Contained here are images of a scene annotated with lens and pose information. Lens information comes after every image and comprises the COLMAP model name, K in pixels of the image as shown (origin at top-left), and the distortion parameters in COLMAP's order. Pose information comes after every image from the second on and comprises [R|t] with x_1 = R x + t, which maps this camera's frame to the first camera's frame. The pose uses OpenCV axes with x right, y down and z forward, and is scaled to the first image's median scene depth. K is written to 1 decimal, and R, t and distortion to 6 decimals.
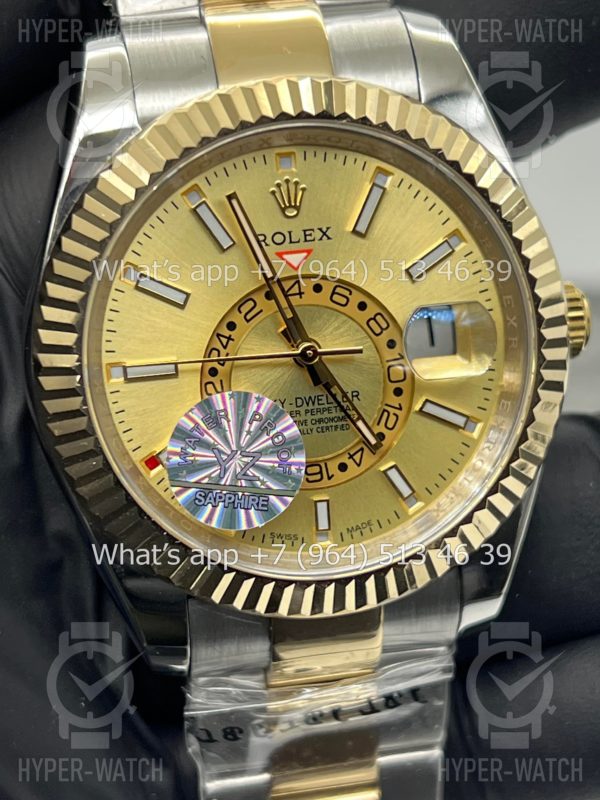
lens RADIAL K [[1806.2, 0, 286.1], [0, 1806.2, 401.0], [0, 0, 1]] dist [0.267804, -0.070078]
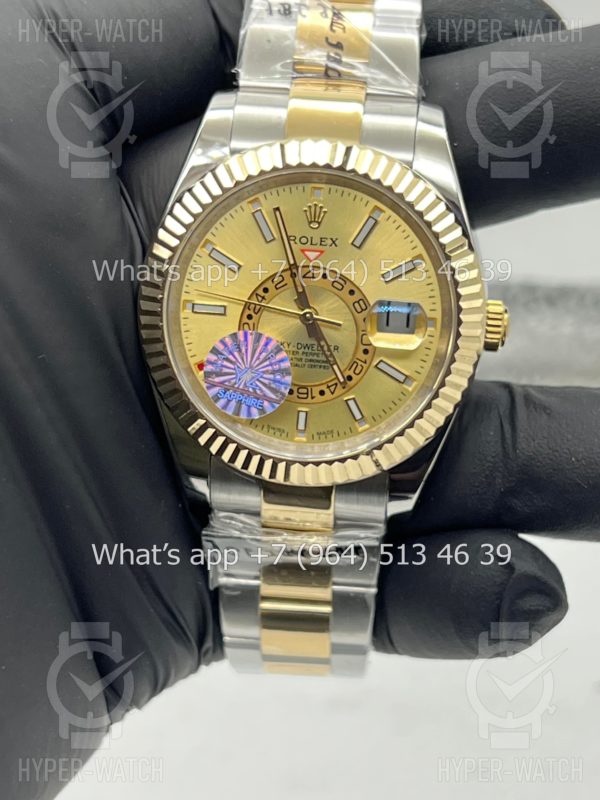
lens RADIAL K [[1806.2, 0, 286.1], [0, 1806.2, 401.0], [0, 0, 1]] dist [0.267804, -0.070078]
pose [[0.957156, 0.191328, -0.217359, 0.344629], [-0.182479, 0.981360, 0.060276, -0.044830], [0.224840, -0.018030, 0.974229, -0.522347]]
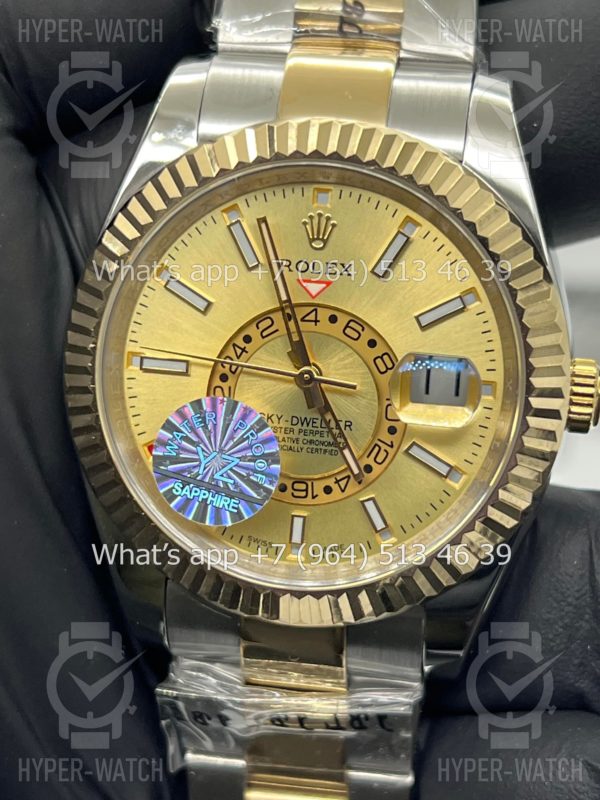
lens RADIAL K [[1806.2, 0, 286.1], [0, 1806.2, 401.0], [0, 0, 1]] dist [0.267804, -0.070078]
pose [[0.940904, 0.191477, -0.279351, 0.298350], [-0.193425, 0.980893, 0.020847, -0.032141], [0.278005, 0.034419, 0.959963, -0.024507]]
